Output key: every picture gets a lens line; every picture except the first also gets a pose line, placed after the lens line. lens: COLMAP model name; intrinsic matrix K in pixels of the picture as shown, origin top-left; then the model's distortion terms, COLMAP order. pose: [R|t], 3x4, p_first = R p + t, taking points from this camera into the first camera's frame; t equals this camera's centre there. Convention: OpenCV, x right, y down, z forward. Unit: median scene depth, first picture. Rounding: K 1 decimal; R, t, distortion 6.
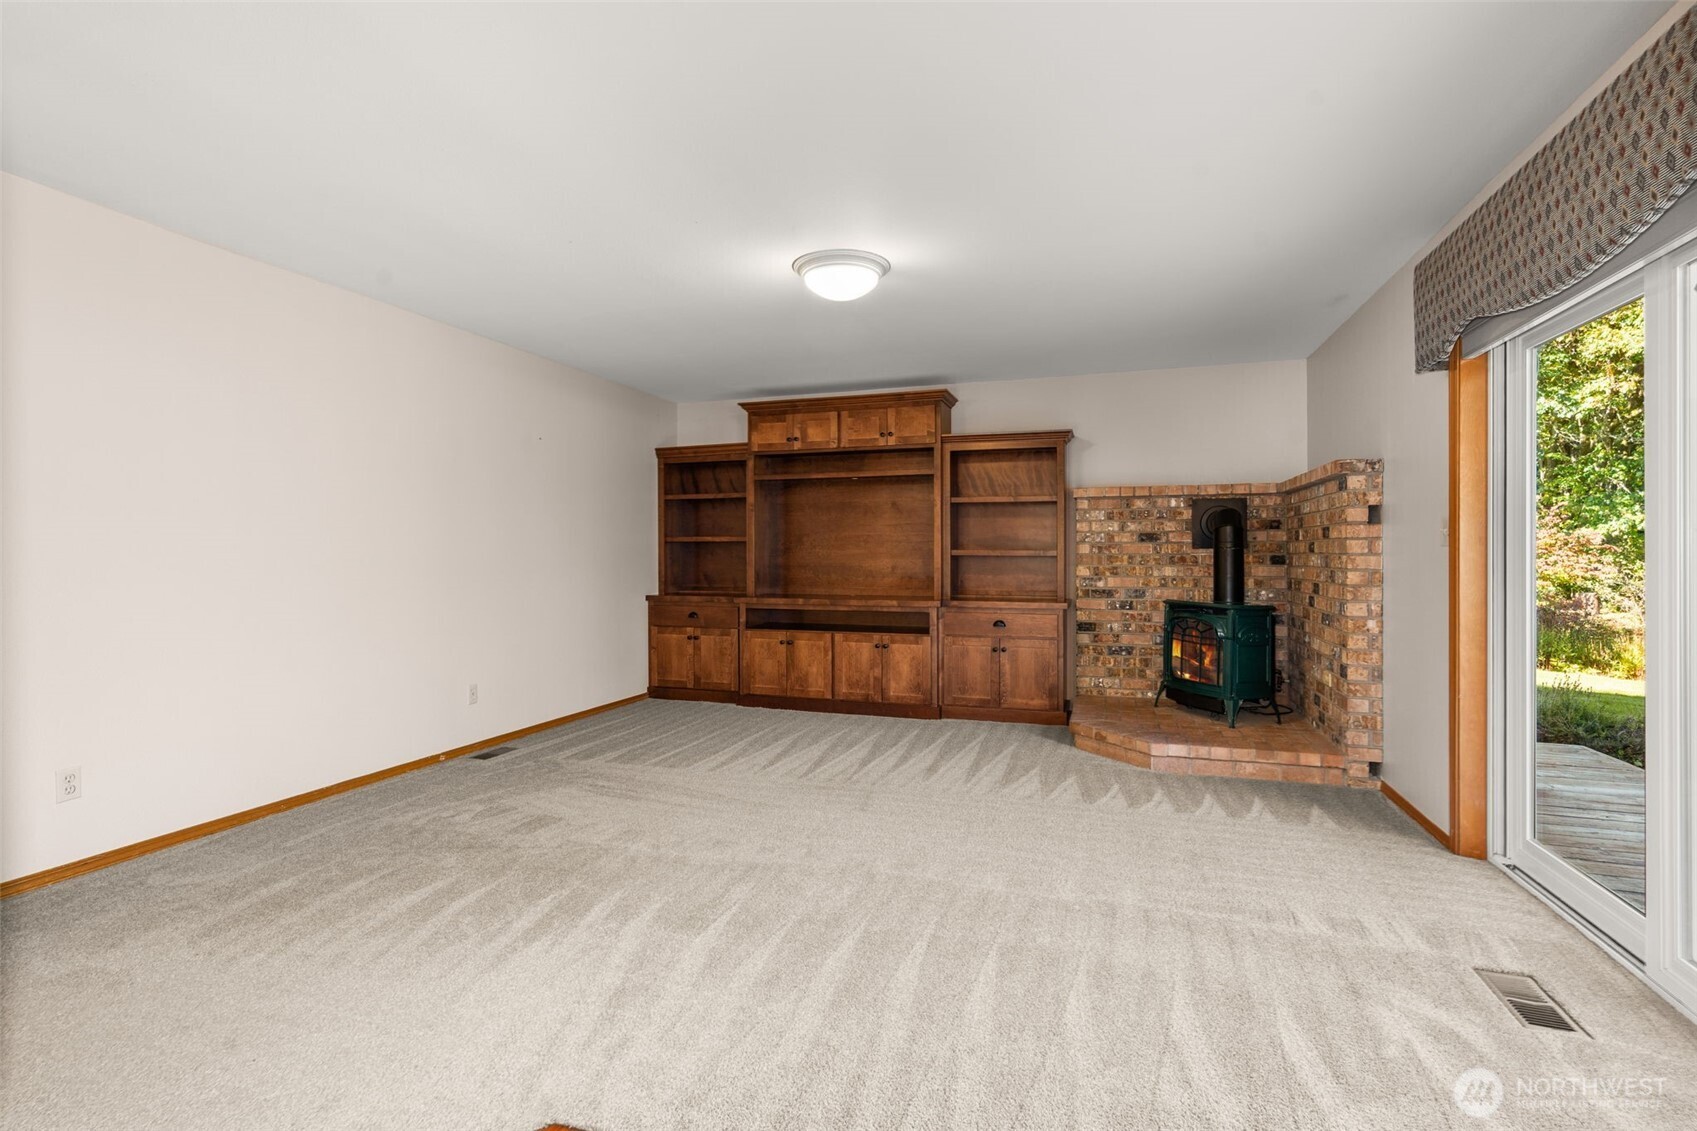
lens RADIAL K [[775.8, 0, 850.0], [0, 775.8, 549.6], [0, 0, 1]] dist [-0.002277, 0.000070]
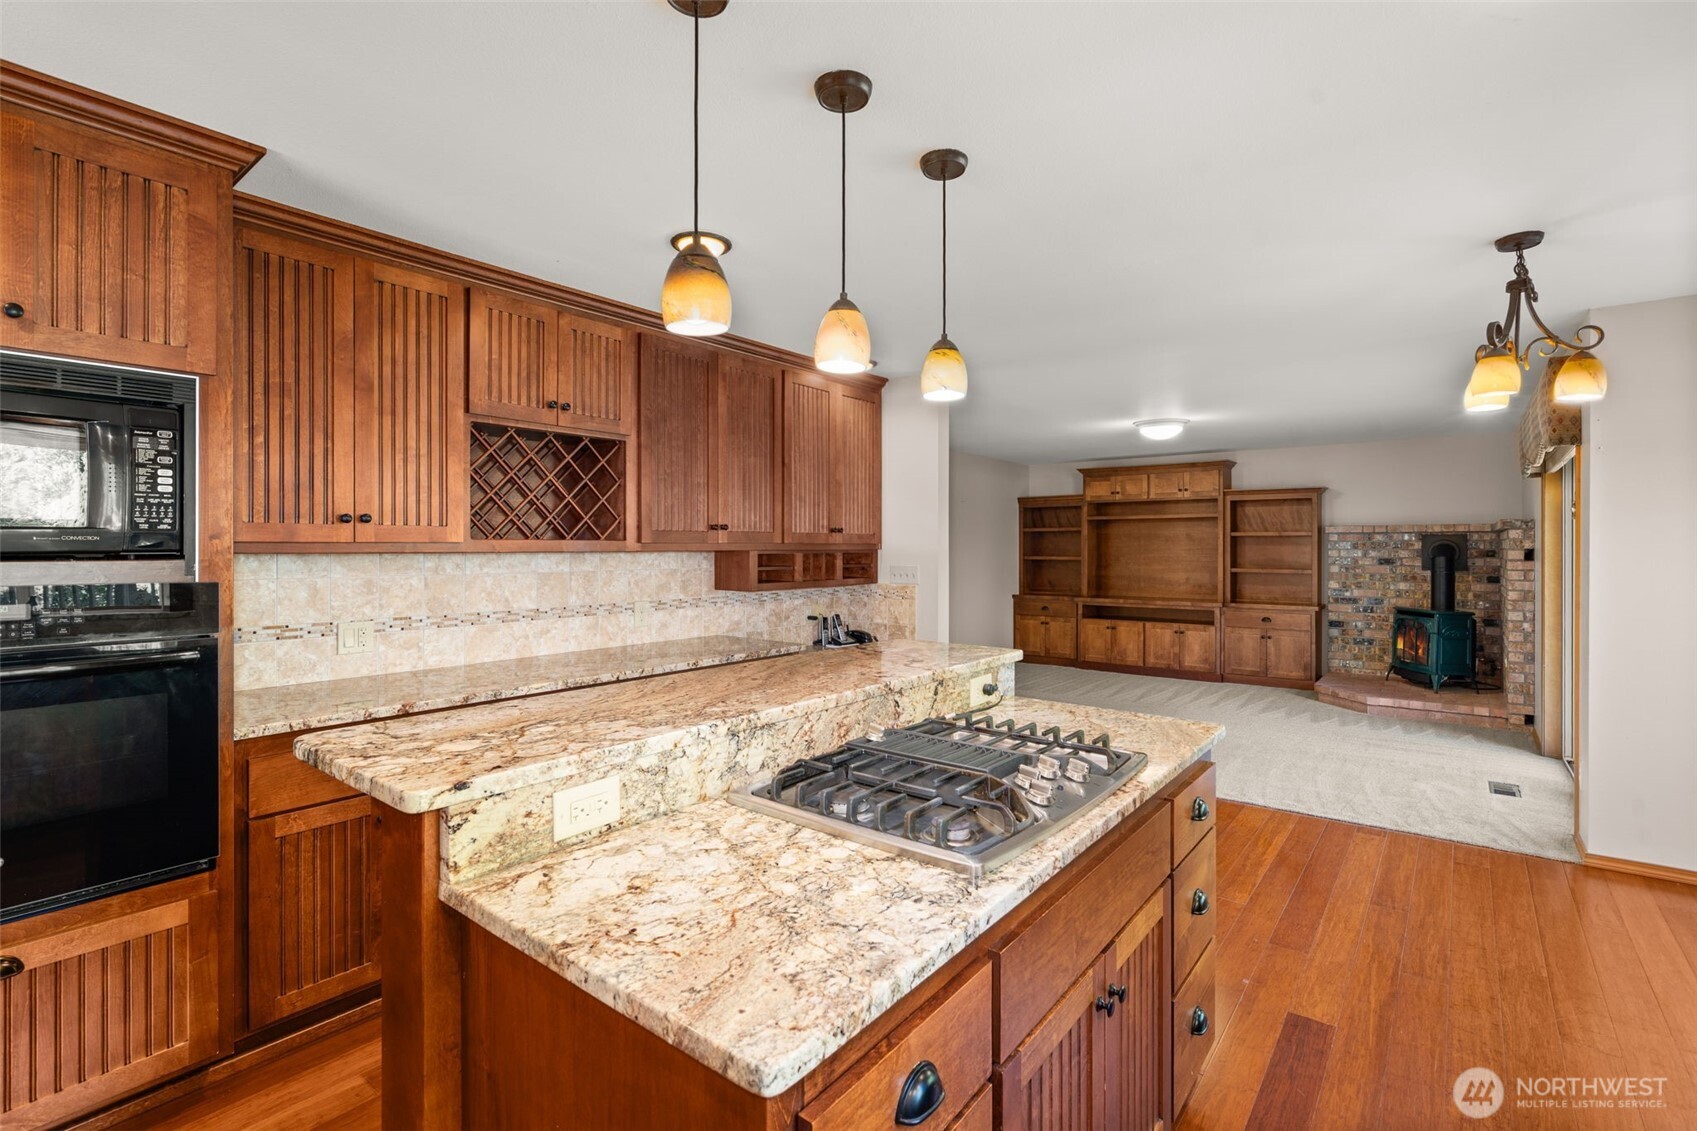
lens RADIAL K [[775.8, 0, 850.0], [0, 775.8, 549.6], [0, 0, 1]] dist [-0.002277, 0.000070]
pose [[0.941699, 0.002260, -0.336448, -0.055144], [-0.000019, 0.999978, 0.006665, -0.045600], [0.336455, -0.006270, 0.941679, -0.629842]]
